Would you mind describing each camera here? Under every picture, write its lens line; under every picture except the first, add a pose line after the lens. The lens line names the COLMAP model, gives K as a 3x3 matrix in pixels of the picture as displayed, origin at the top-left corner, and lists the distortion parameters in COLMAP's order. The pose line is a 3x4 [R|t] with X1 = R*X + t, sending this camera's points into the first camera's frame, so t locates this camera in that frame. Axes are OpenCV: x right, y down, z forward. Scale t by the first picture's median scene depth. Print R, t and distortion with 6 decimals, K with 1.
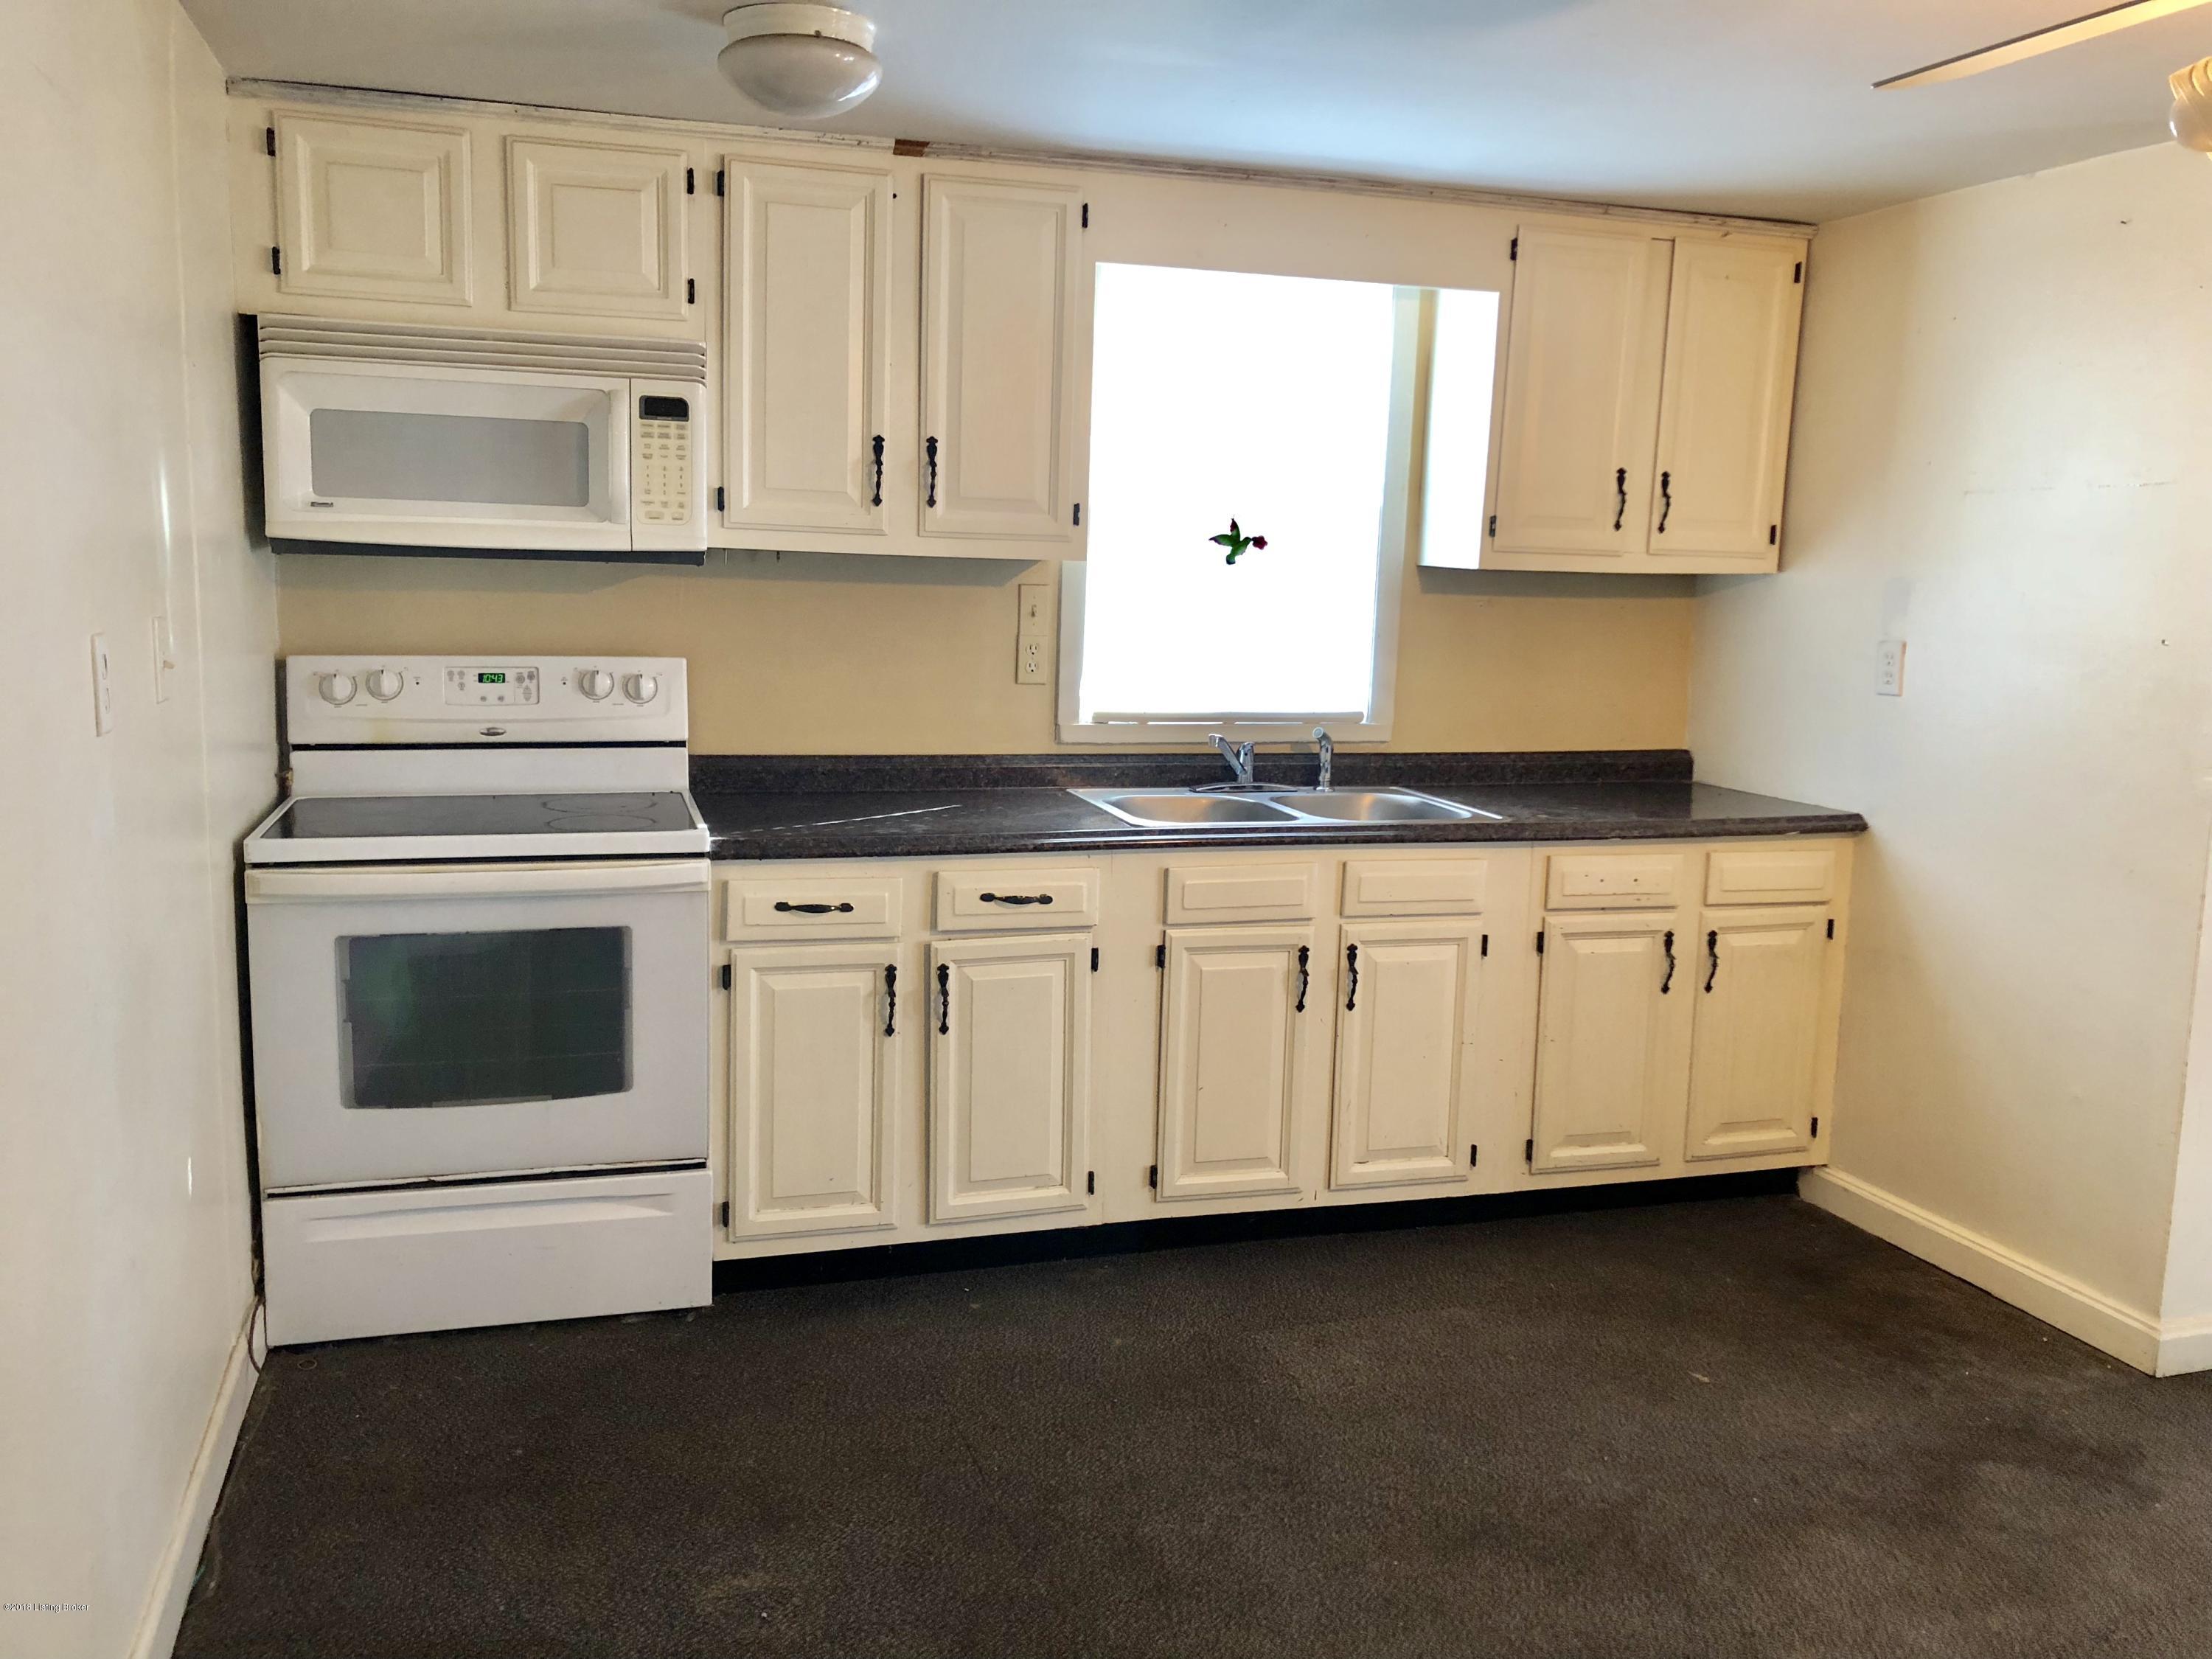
lens RADIAL K [[1798.6, 0, 1101.3], [0, 1798.6, 842.2], [0, 0, 1]] dist [-0.001776, -0.042909]
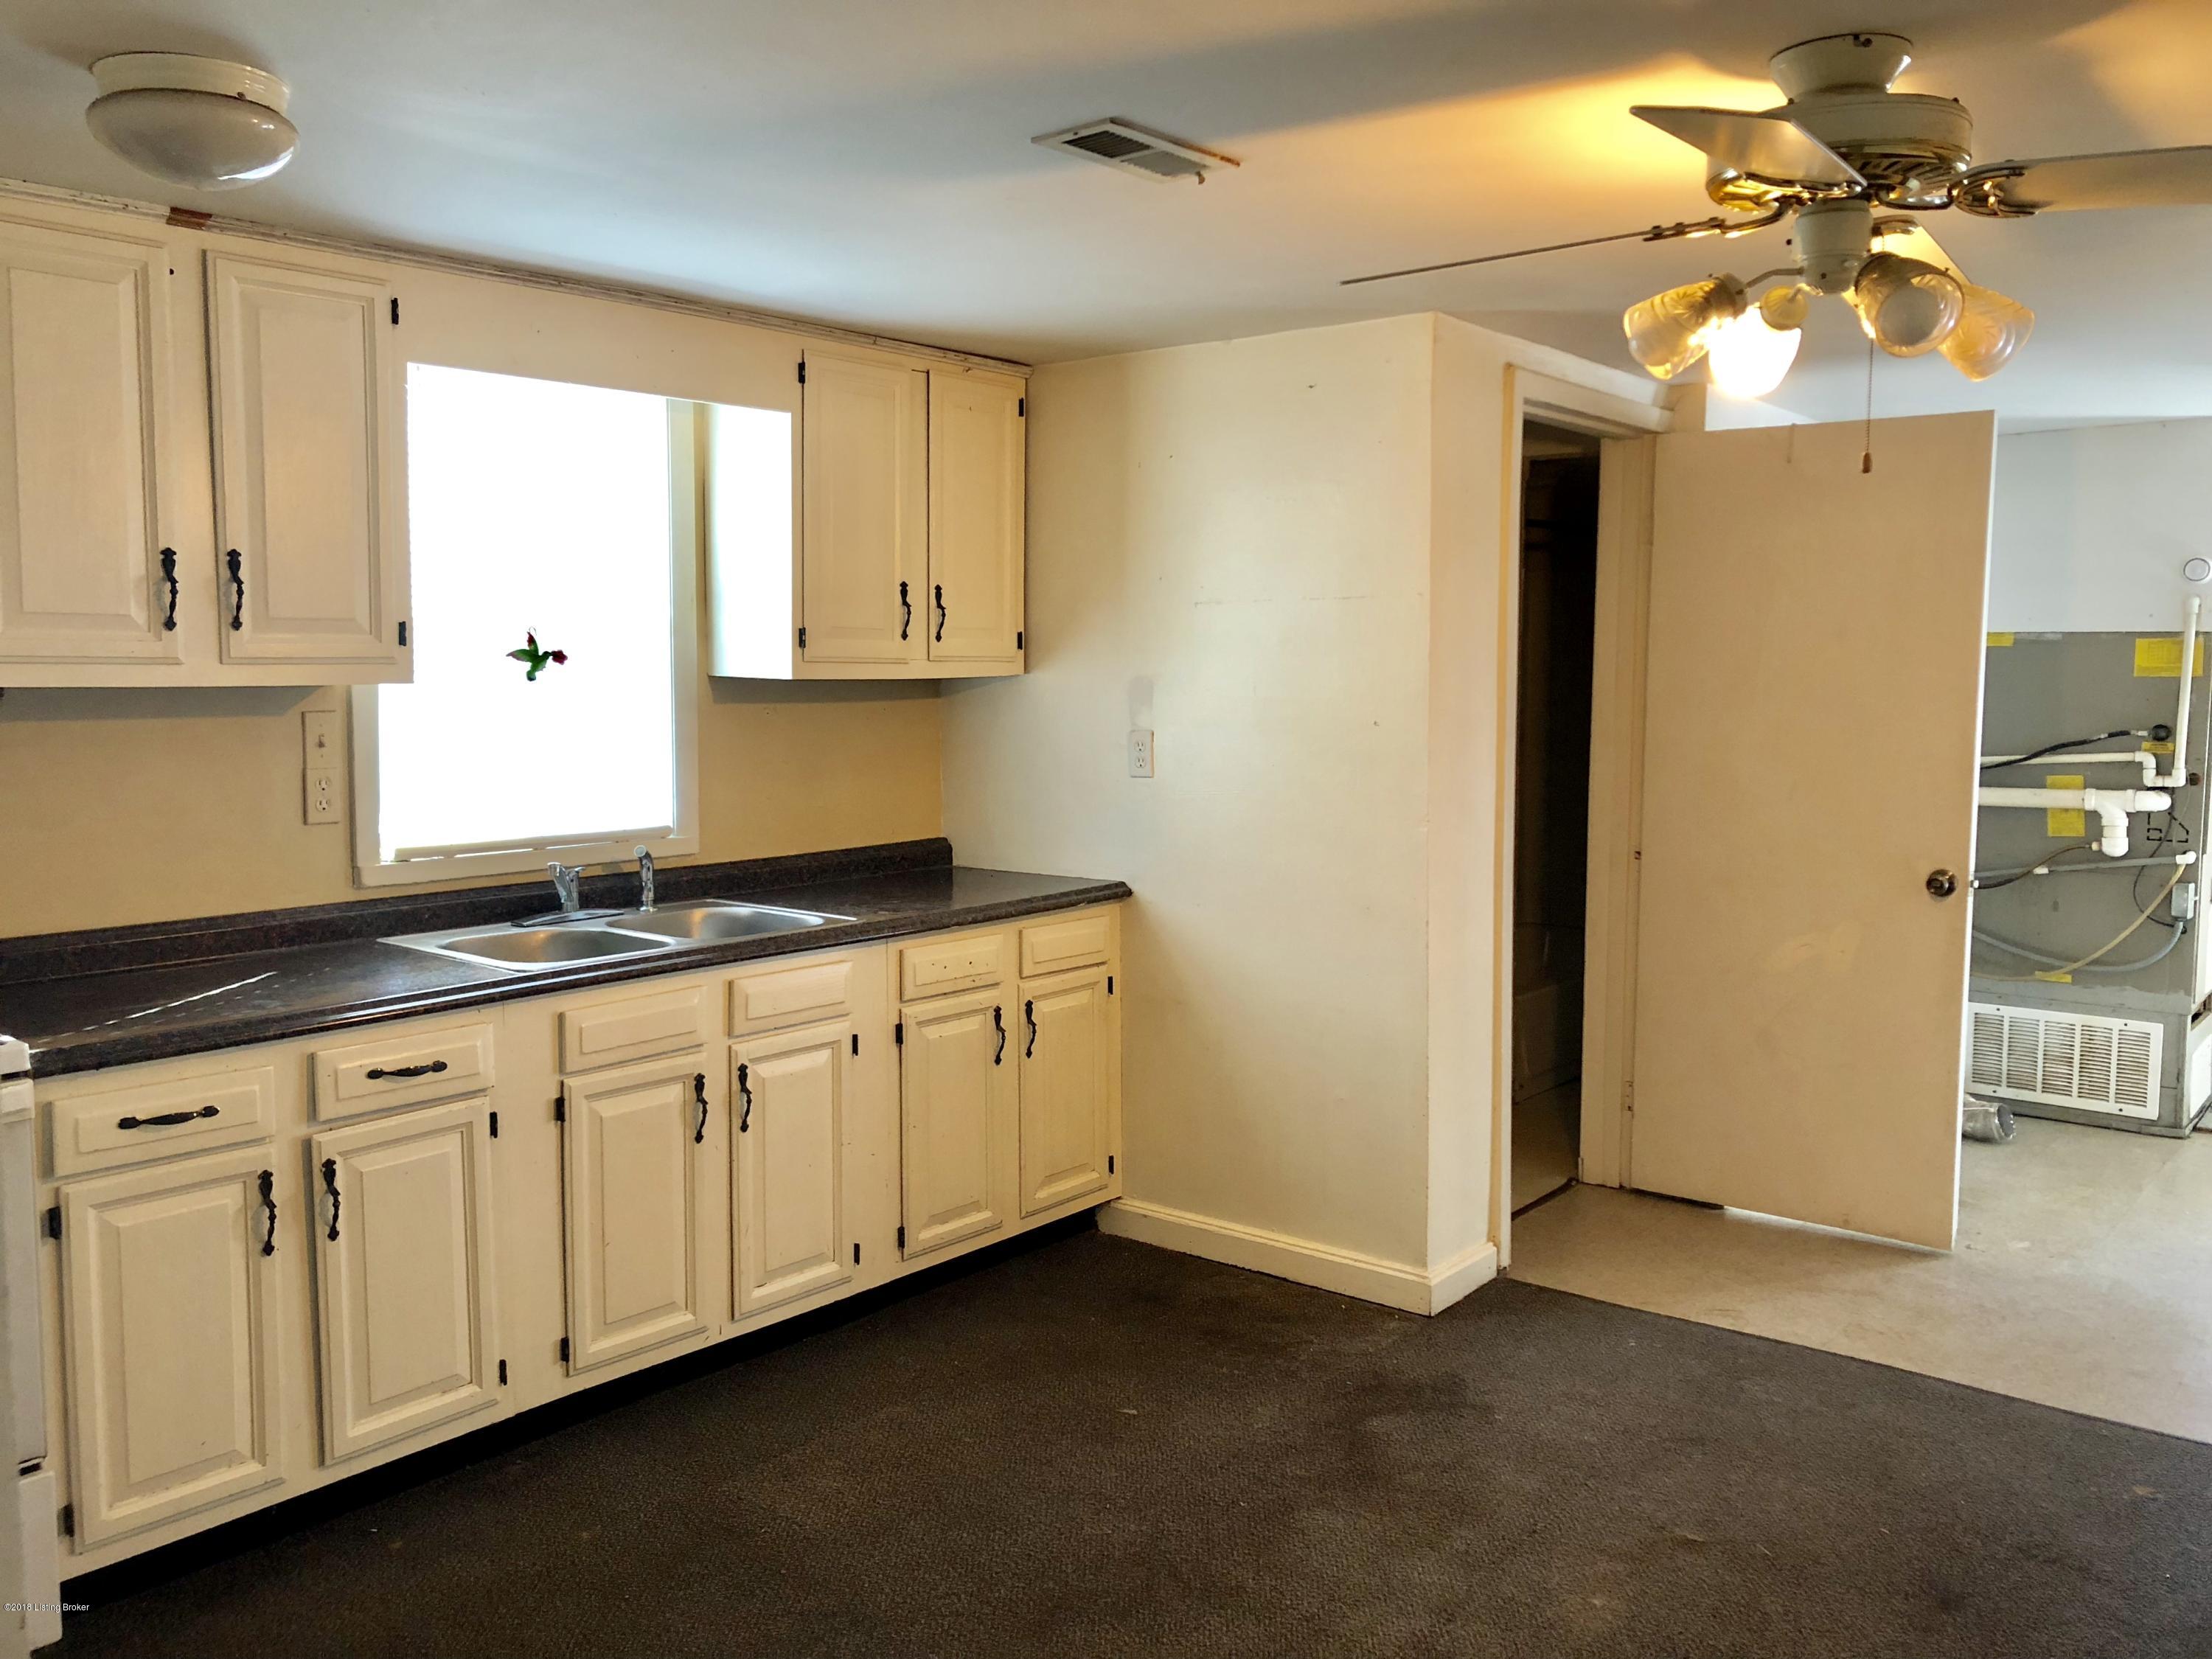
lens RADIAL K [[1798.6, 0, 1103.0], [0, 1798.6, 815.3], [0, 0, 1]] dist [-0.001776, -0.042909]
pose [[0.822129, -0.073994, 0.564473, -0.238500], [0.106654, 0.993981, -0.025040, -0.032201], [-0.559222, 0.080789, 0.825072, 0.067892]]
